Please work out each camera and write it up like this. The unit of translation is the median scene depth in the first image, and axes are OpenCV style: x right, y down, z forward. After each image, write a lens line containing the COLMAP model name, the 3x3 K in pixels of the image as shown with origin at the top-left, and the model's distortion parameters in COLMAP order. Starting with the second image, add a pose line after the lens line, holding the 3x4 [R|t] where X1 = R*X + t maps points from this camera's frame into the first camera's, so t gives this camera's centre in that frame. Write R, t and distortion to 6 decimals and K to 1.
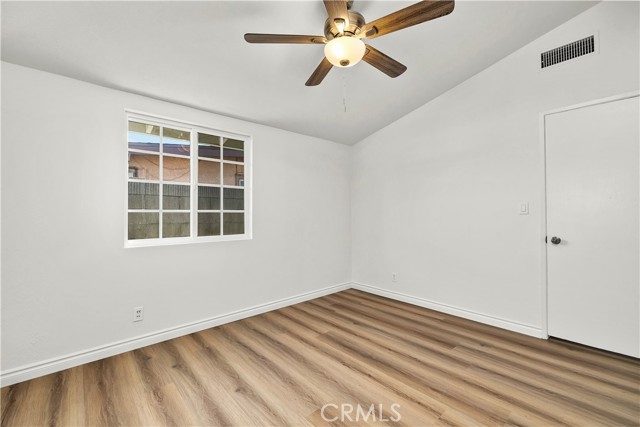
lens RADIAL K [[270.9, 0, 321.7], [0, 270.9, 210.5], [0, 0, 1]] dist [0.001383, -0.000084]
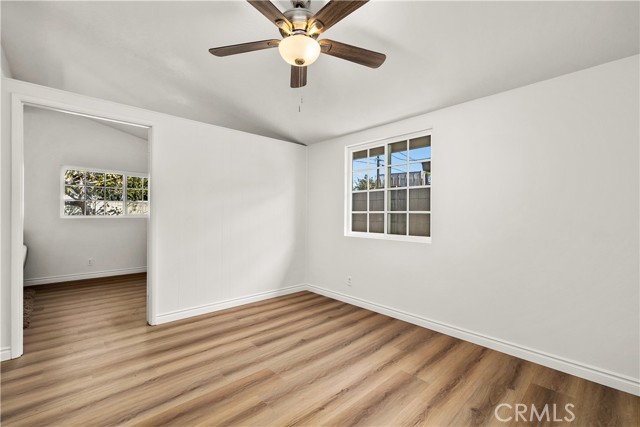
lens RADIAL K [[270.9, 0, 311.1], [0, 270.9, 214.3], [0, 0, 1]] dist [0.001383, -0.000084]
pose [[-0.002331, 0.006578, -0.999976, 0.760473], [0.009345, 0.999935, 0.006556, -0.000198], [0.999954, -0.009330, -0.002392, 0.730170]]
